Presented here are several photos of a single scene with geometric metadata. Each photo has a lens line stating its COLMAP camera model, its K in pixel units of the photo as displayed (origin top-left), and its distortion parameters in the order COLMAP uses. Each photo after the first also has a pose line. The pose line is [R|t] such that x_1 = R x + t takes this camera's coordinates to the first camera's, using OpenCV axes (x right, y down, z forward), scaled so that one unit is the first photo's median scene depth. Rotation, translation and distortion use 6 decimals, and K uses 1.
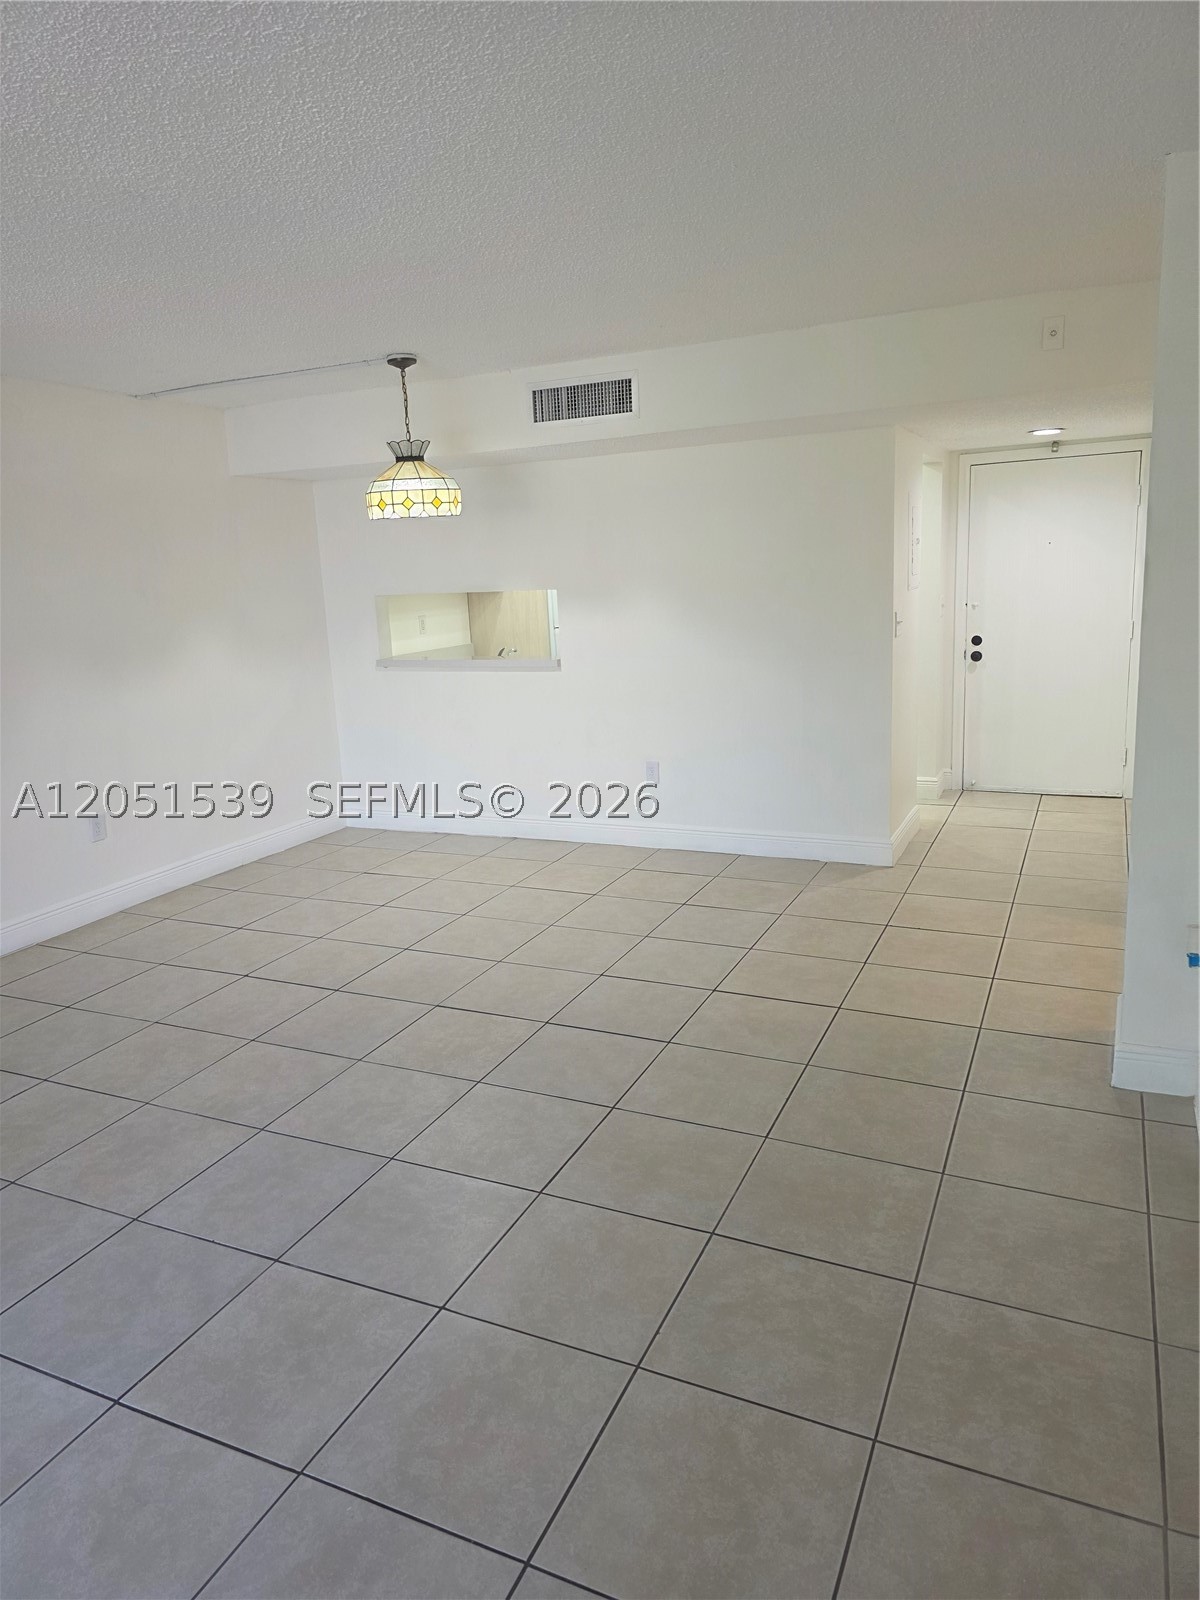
lens RADIAL K [[1079.0, 0, 613.8], [0, 1079.0, 799.3], [0, 0, 1]] dist [0.049242, -0.037869]
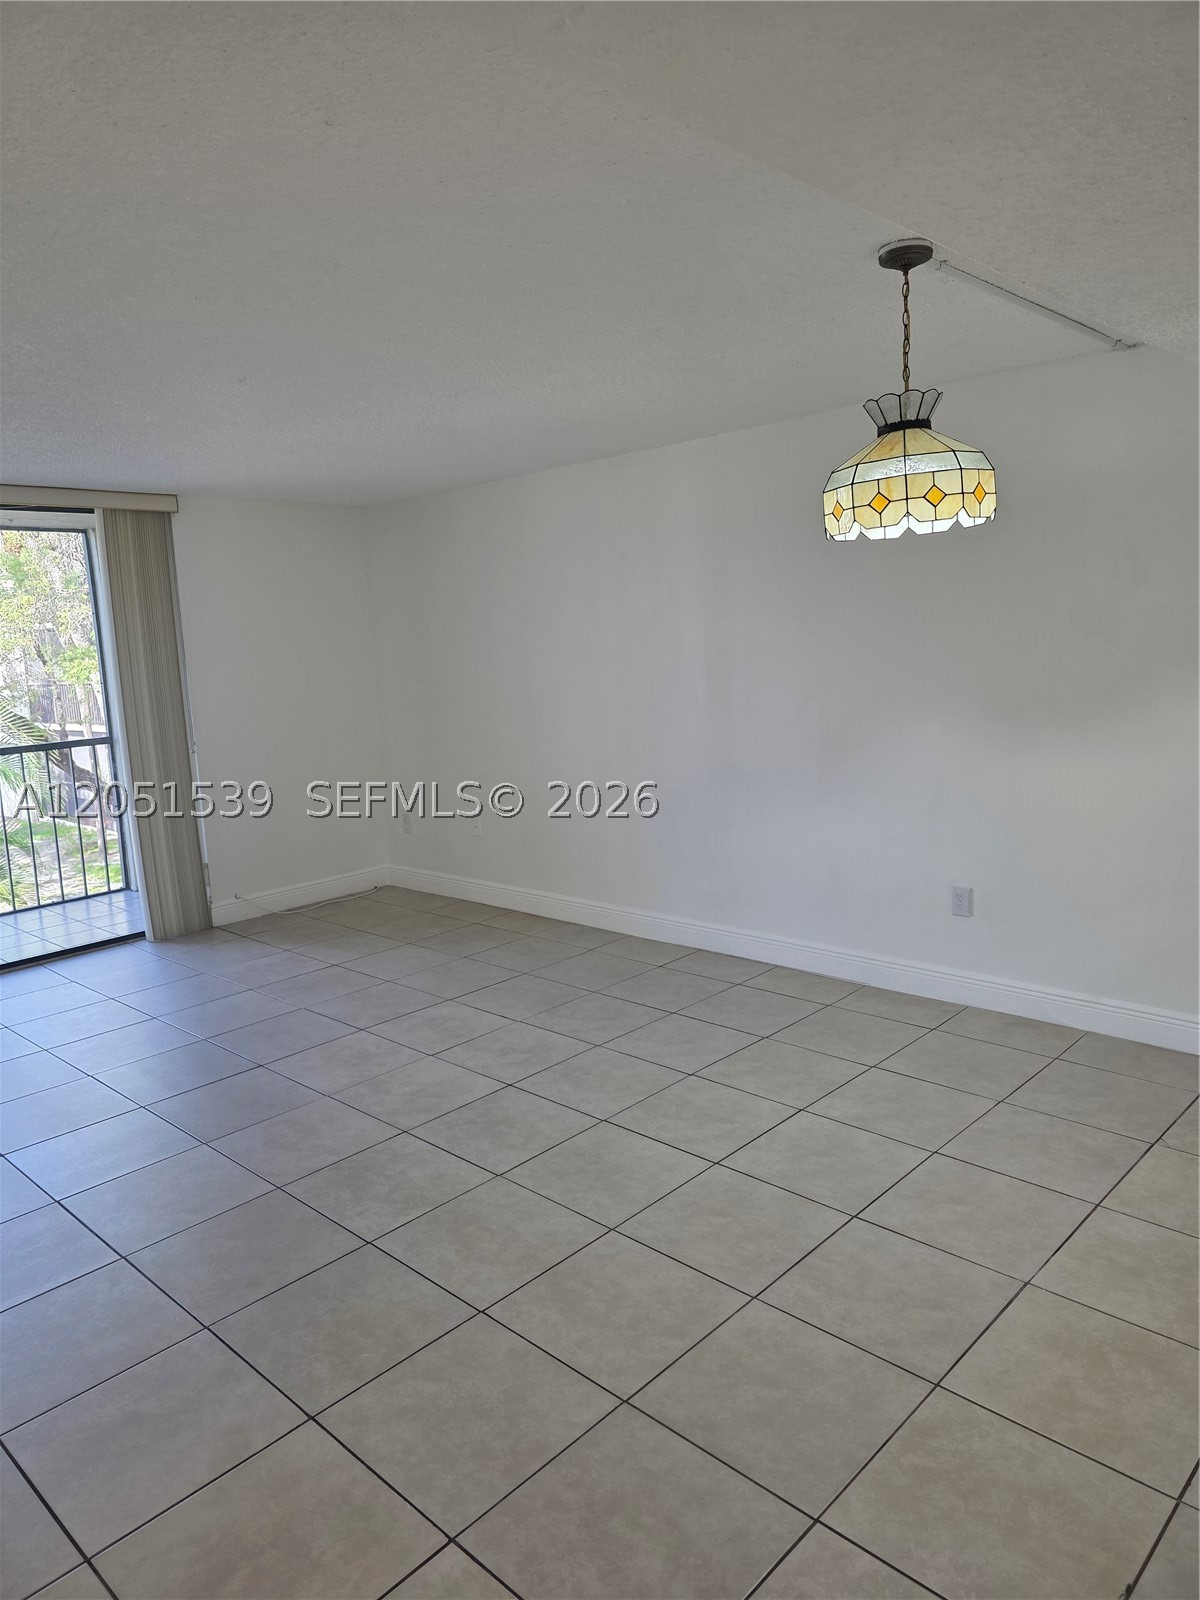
lens RADIAL K [[1097.7, 0, 600.0], [0, 1097.7, 800.0], [0, 0, 1]] dist [0.045916, -0.041607]
pose [[-0.316070, 0.209988, -0.925205, 0.438192], [-0.158226, 0.949873, 0.269640, -0.262589], [0.935449, 0.231616, -0.267001, 1.061852]]
